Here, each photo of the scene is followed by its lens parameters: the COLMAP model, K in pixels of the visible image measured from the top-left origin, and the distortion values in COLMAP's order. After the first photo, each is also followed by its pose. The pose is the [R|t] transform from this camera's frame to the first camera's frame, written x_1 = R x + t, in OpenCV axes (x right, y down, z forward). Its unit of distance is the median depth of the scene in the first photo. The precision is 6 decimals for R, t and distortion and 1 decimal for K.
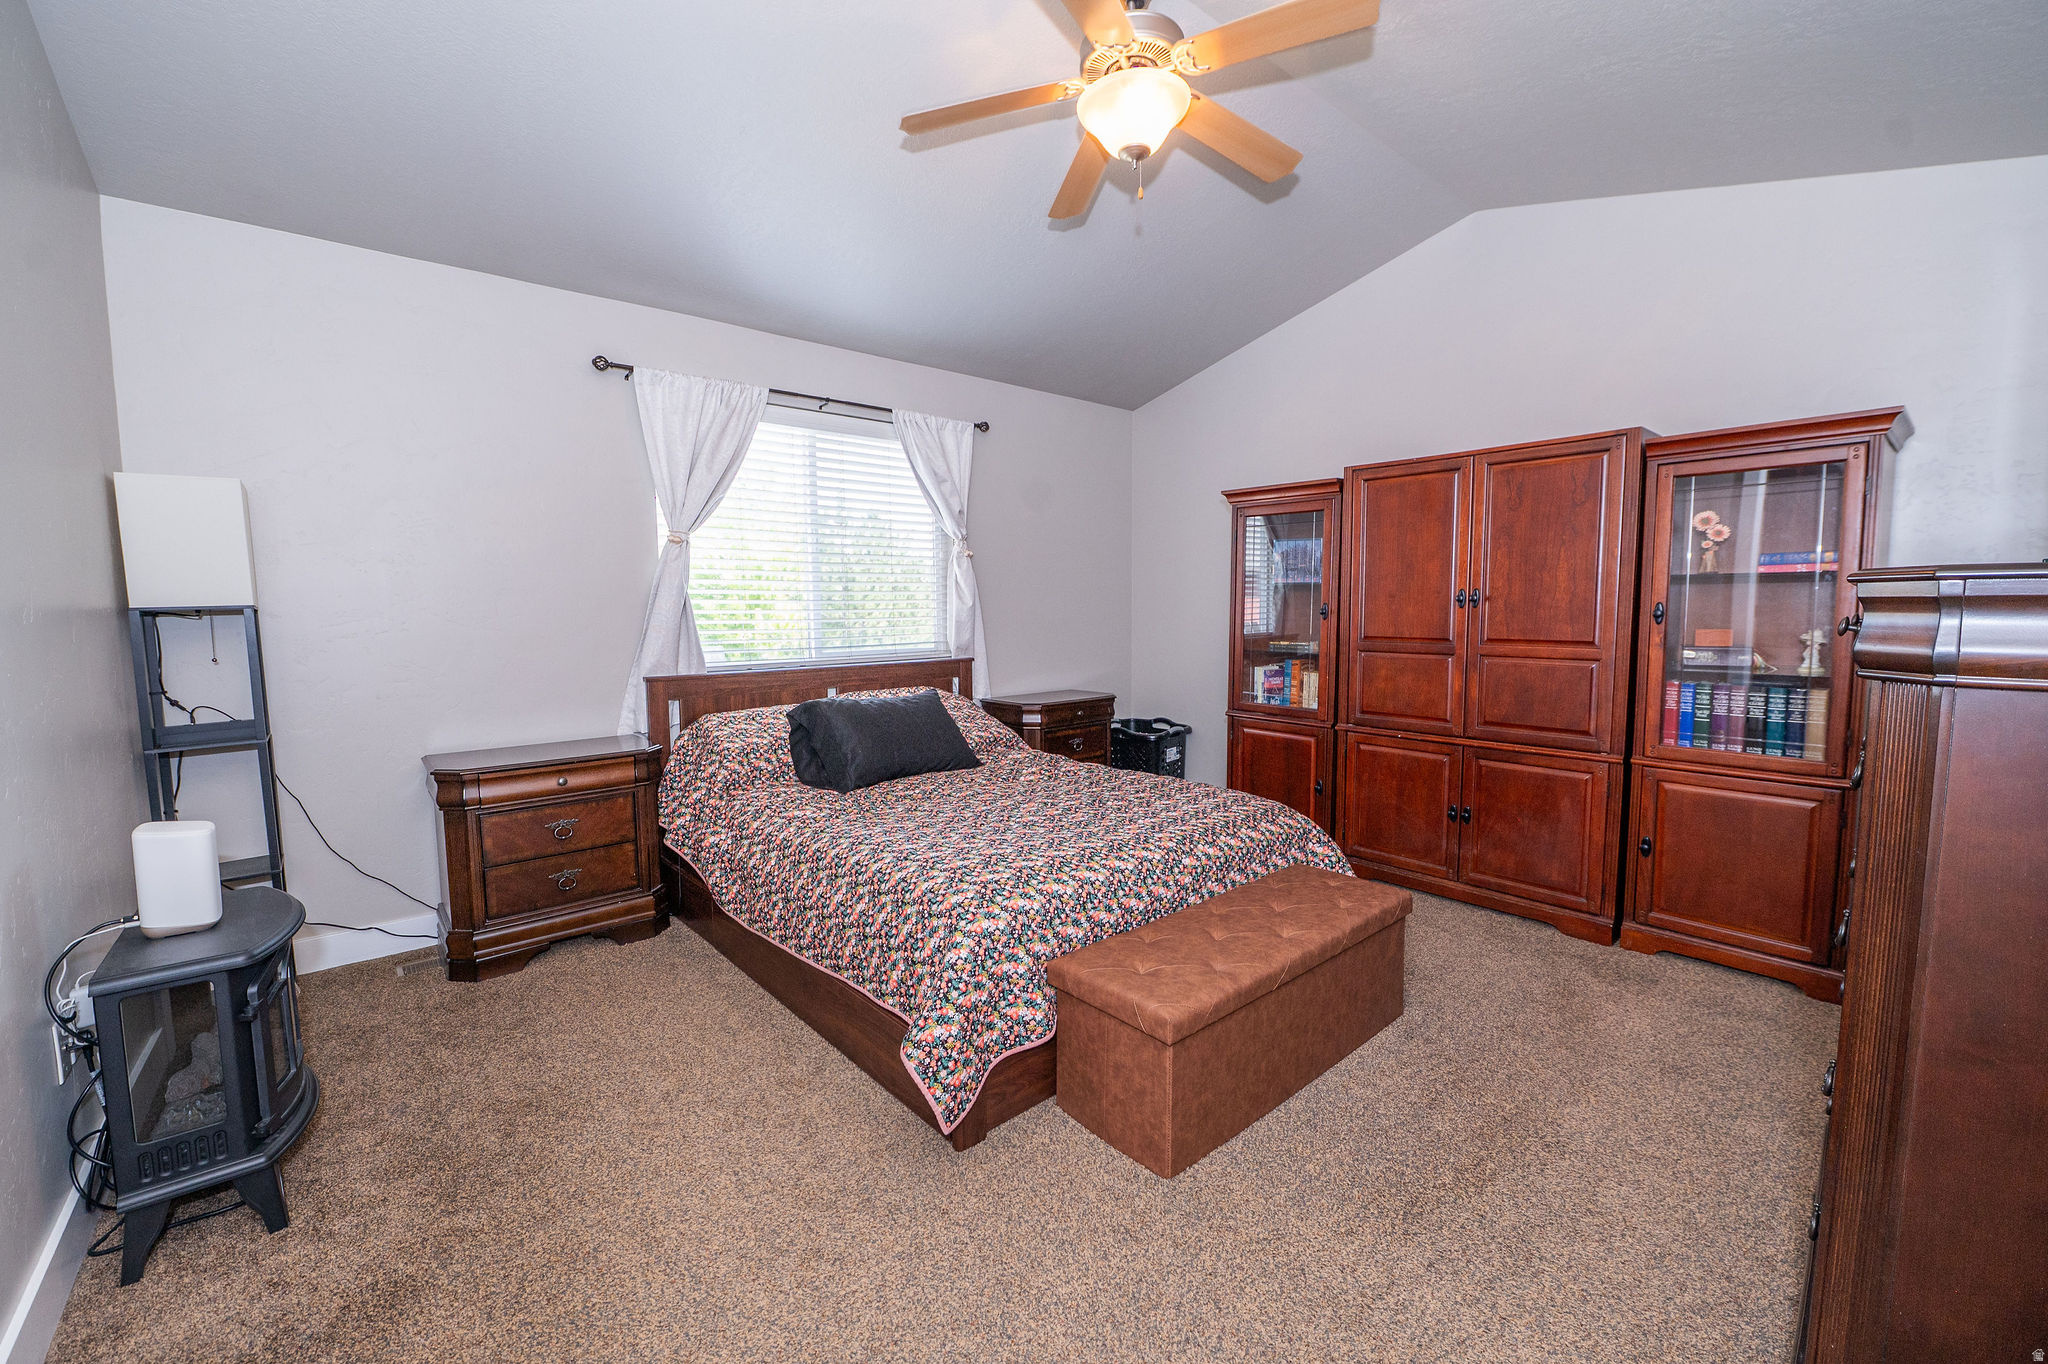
lens RADIAL K [[813.1, 0, 1025.9], [0, 813.1, 676.6], [0, 0, 1]] dist [-0.012436, 0.000626]
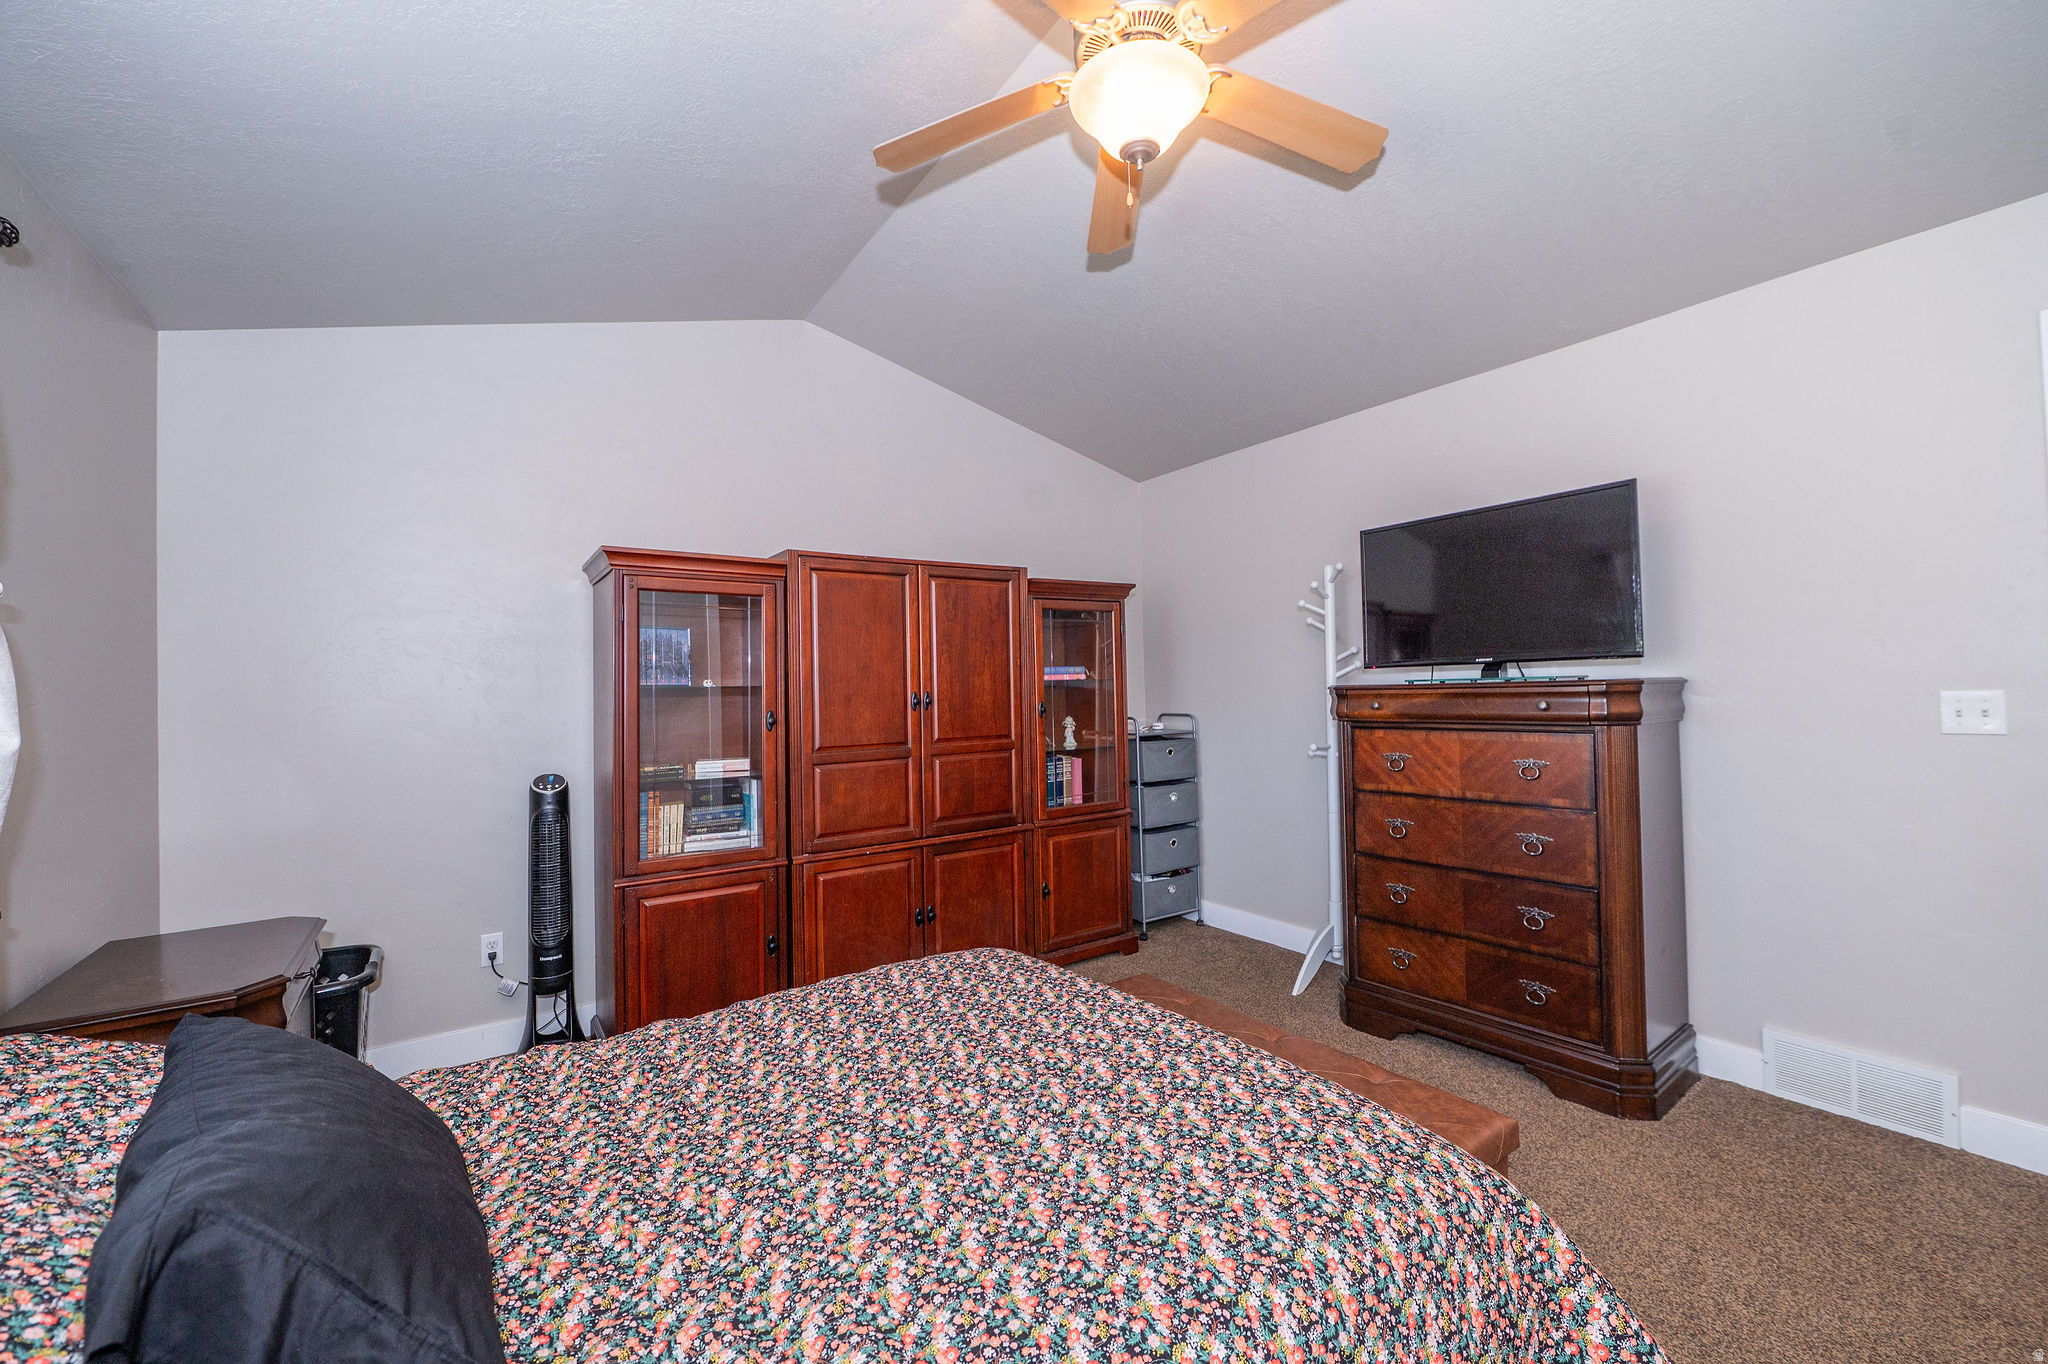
lens RADIAL K [[813.1, 0, 1025.4], [0, 813.1, 681.3], [0, 0, 1]] dist [-0.012436, 0.000626]
pose [[0.086224, 0.010710, 0.996218, -0.435964], [0.108143, 0.993933, -0.020046, -0.080852], [-0.990389, 0.109462, 0.084543, 0.725618]]
